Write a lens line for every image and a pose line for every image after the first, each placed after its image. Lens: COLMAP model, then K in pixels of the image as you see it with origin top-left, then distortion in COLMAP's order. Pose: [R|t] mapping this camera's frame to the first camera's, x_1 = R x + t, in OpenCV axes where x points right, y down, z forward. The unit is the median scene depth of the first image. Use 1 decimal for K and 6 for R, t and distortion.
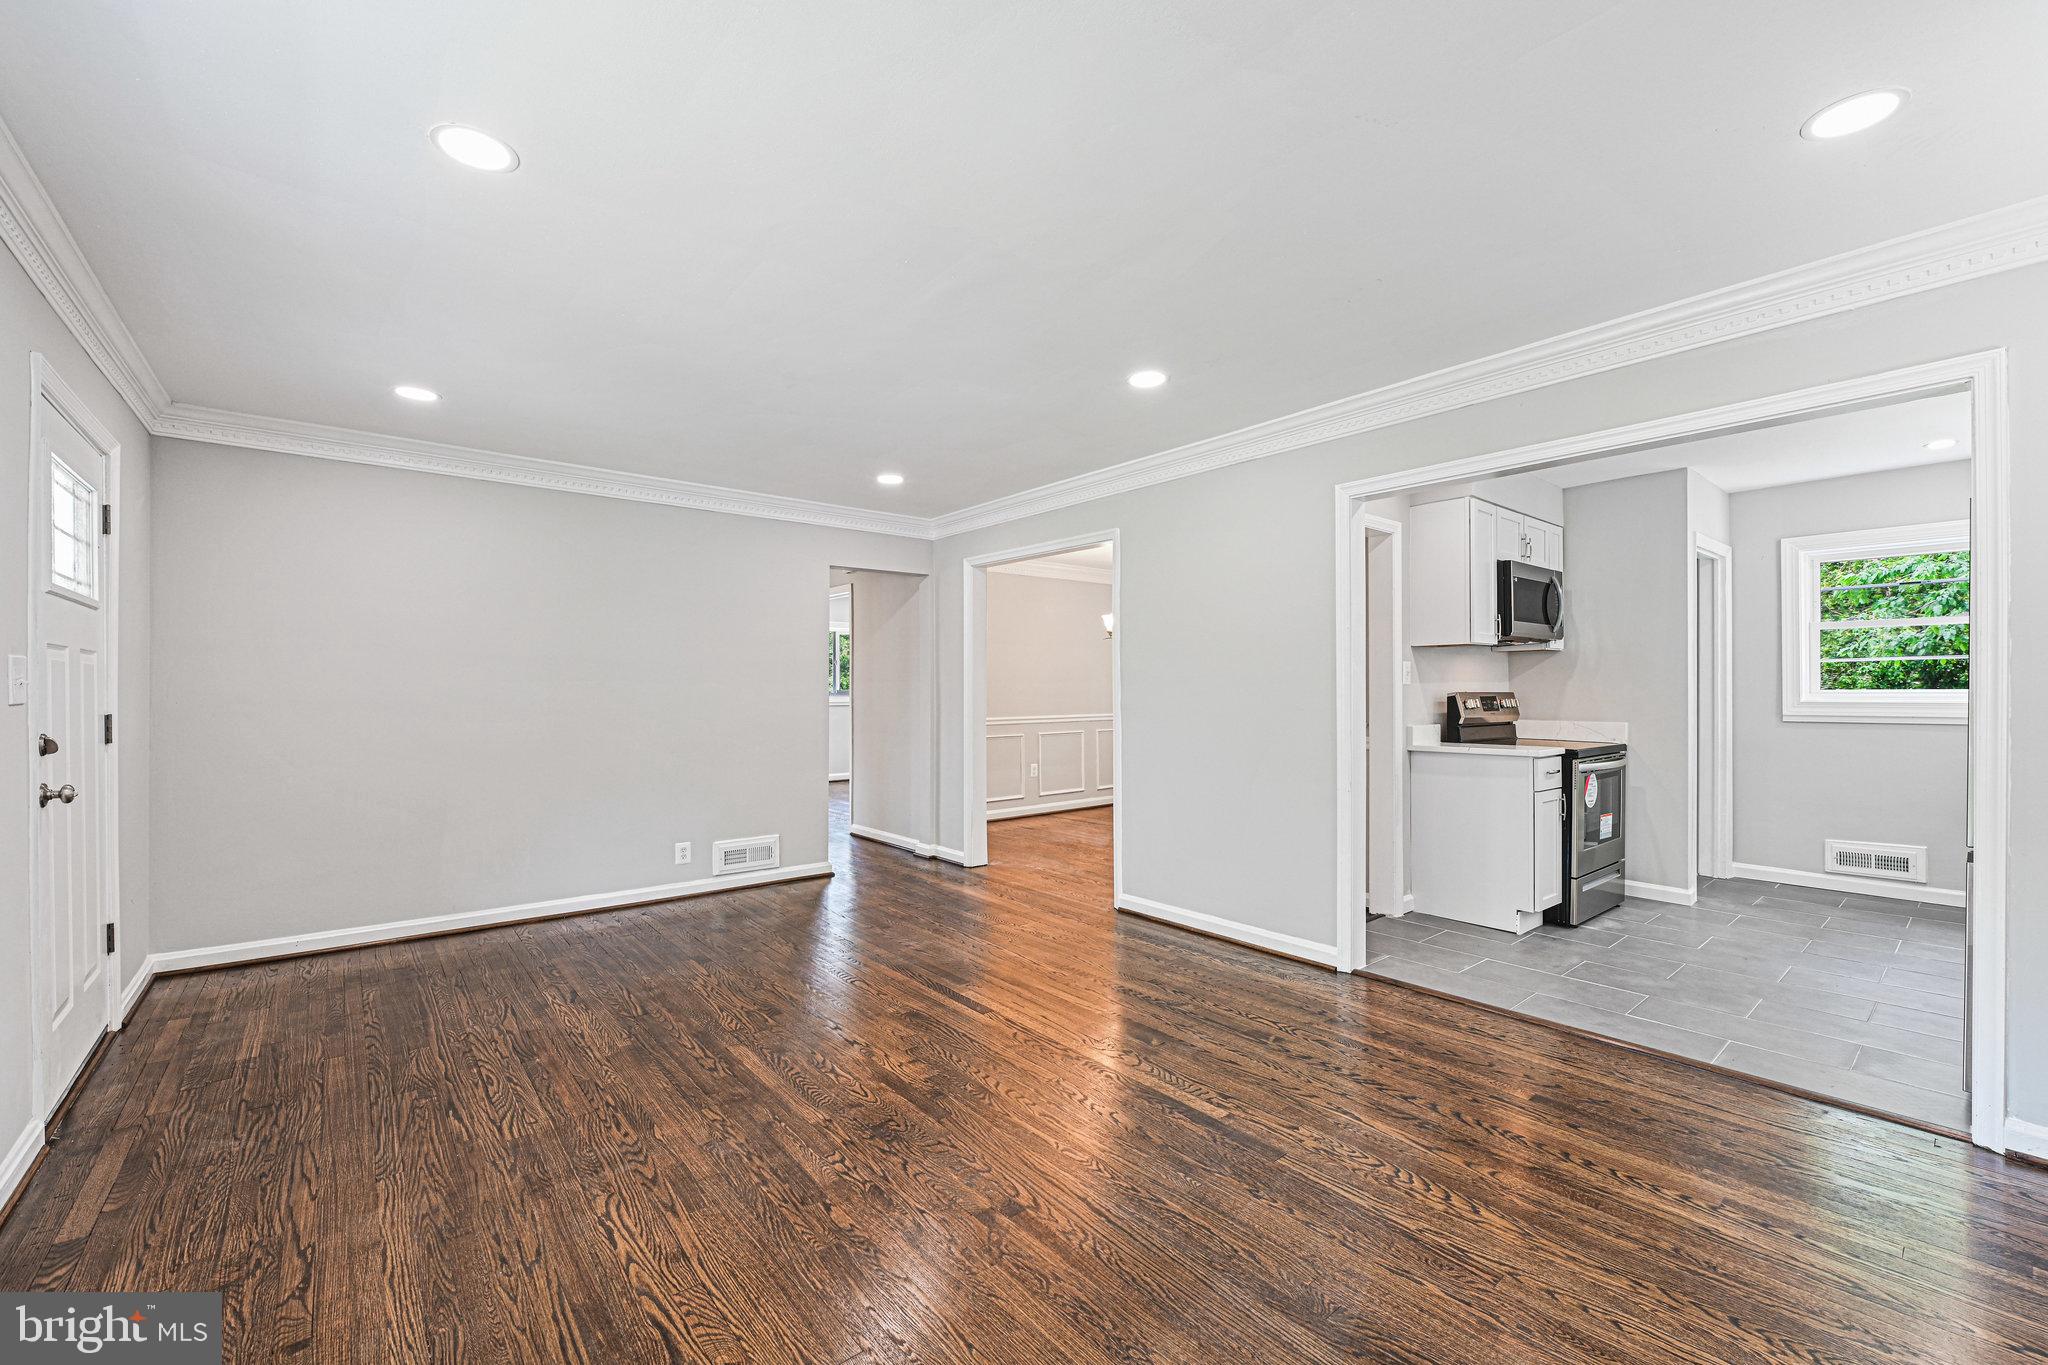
lens RADIAL K [[826.2, 0, 1025.8], [0, 826.2, 687.3], [0, 0, 1]] dist [-0.008831, 0.000776]
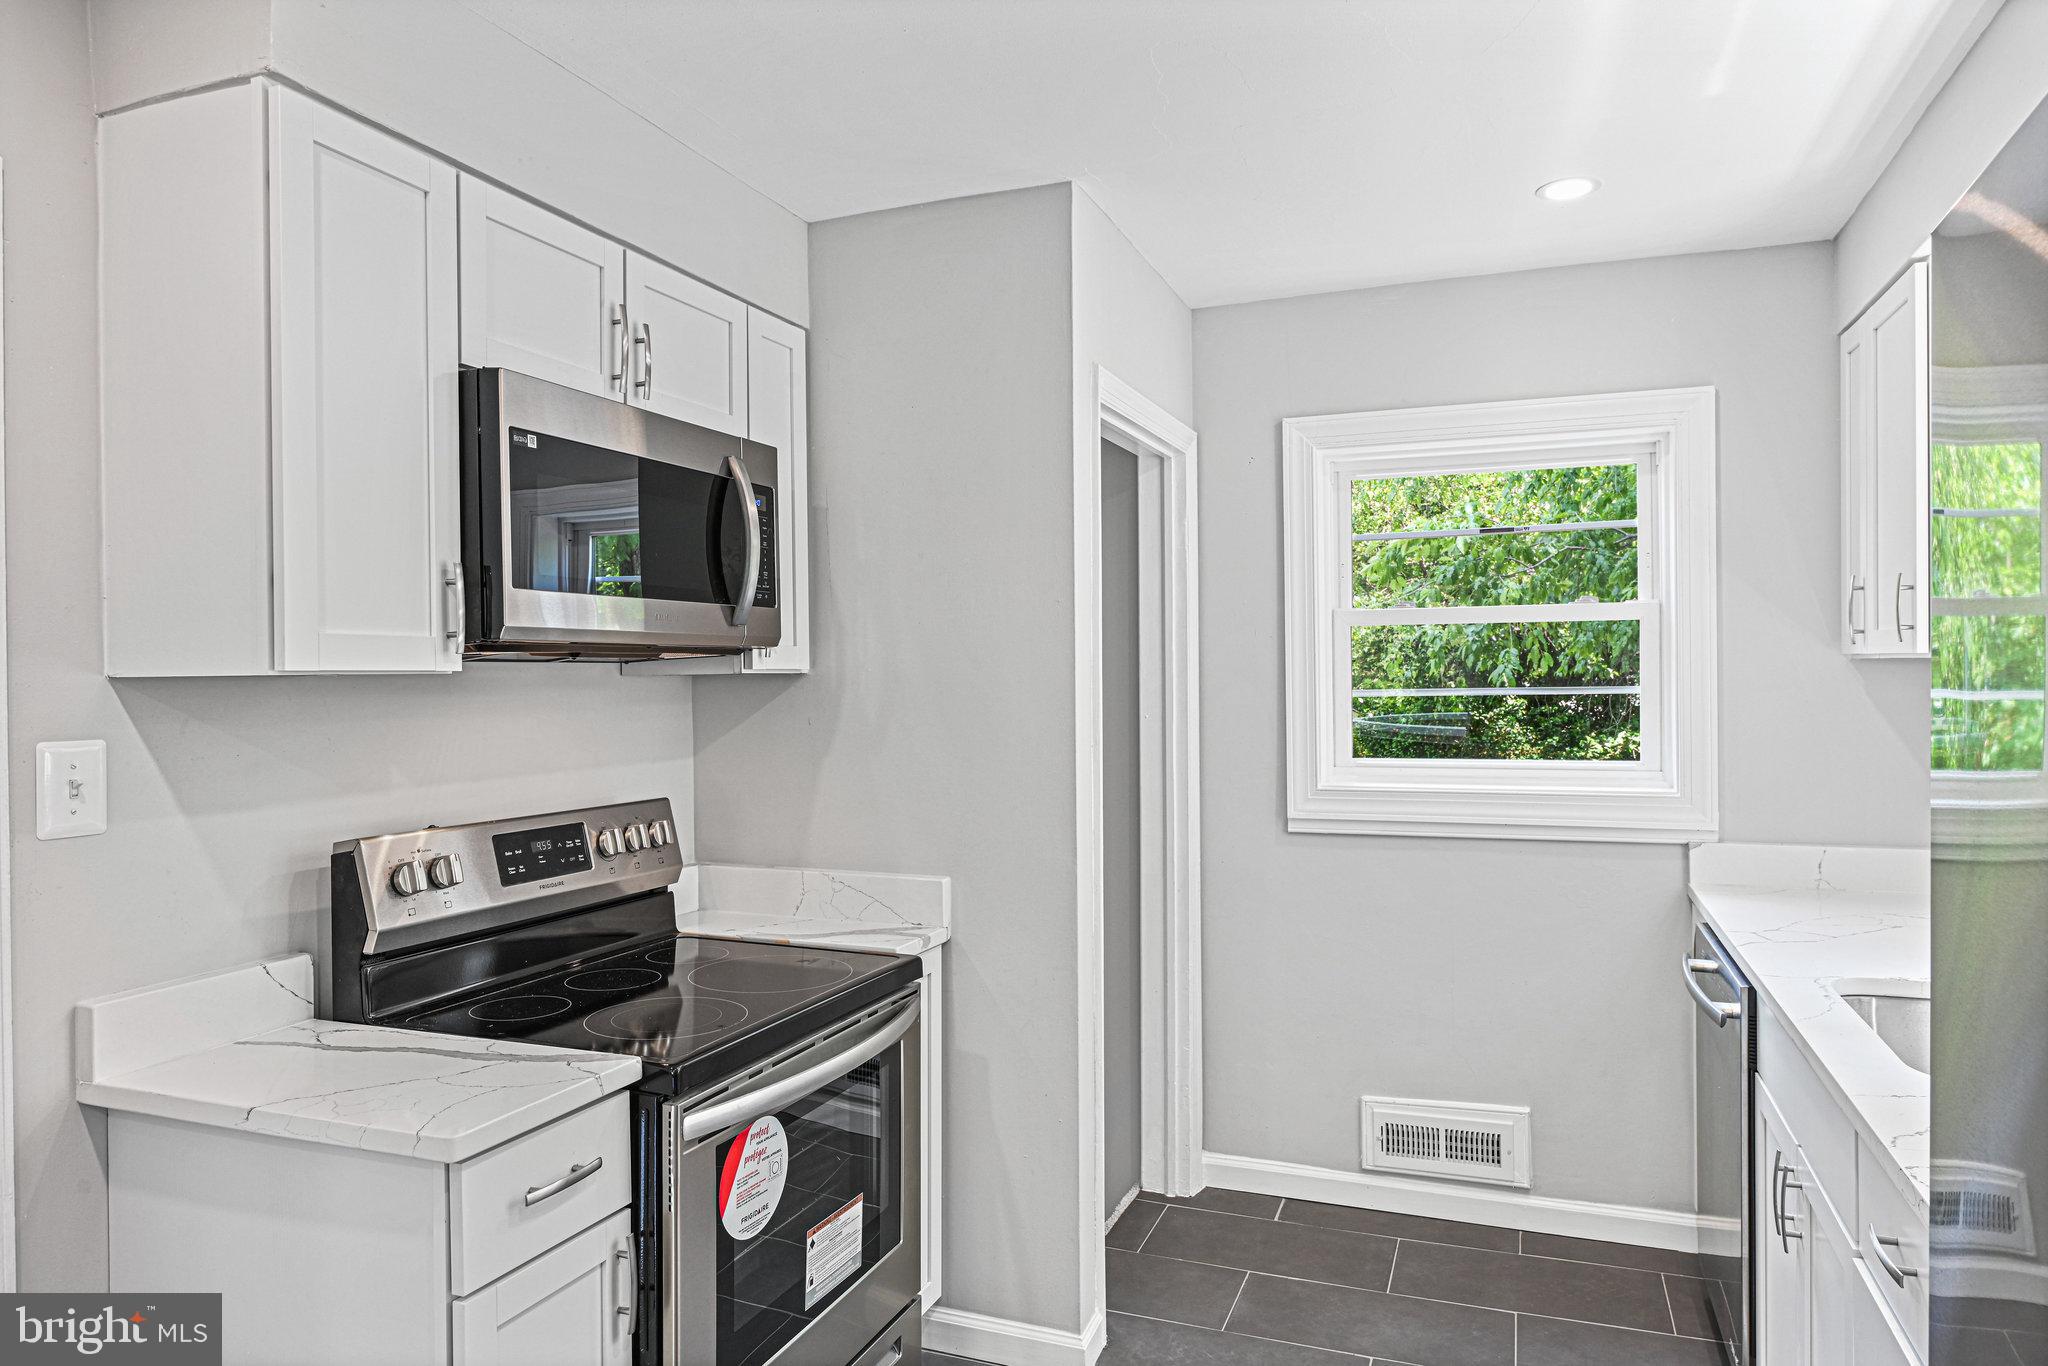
lens RADIAL K [[1293.7, 0, 1032.3], [0, 1293.7, 678.9], [0, 0, 1]] dist [0.002001, -0.002435]
pose [[0.868033, -0.007335, 0.496452, 0.533373], [0.007058, 0.999972, 0.002433, -0.050433], [-0.496456, 0.001392, 0.868061, 0.540132]]
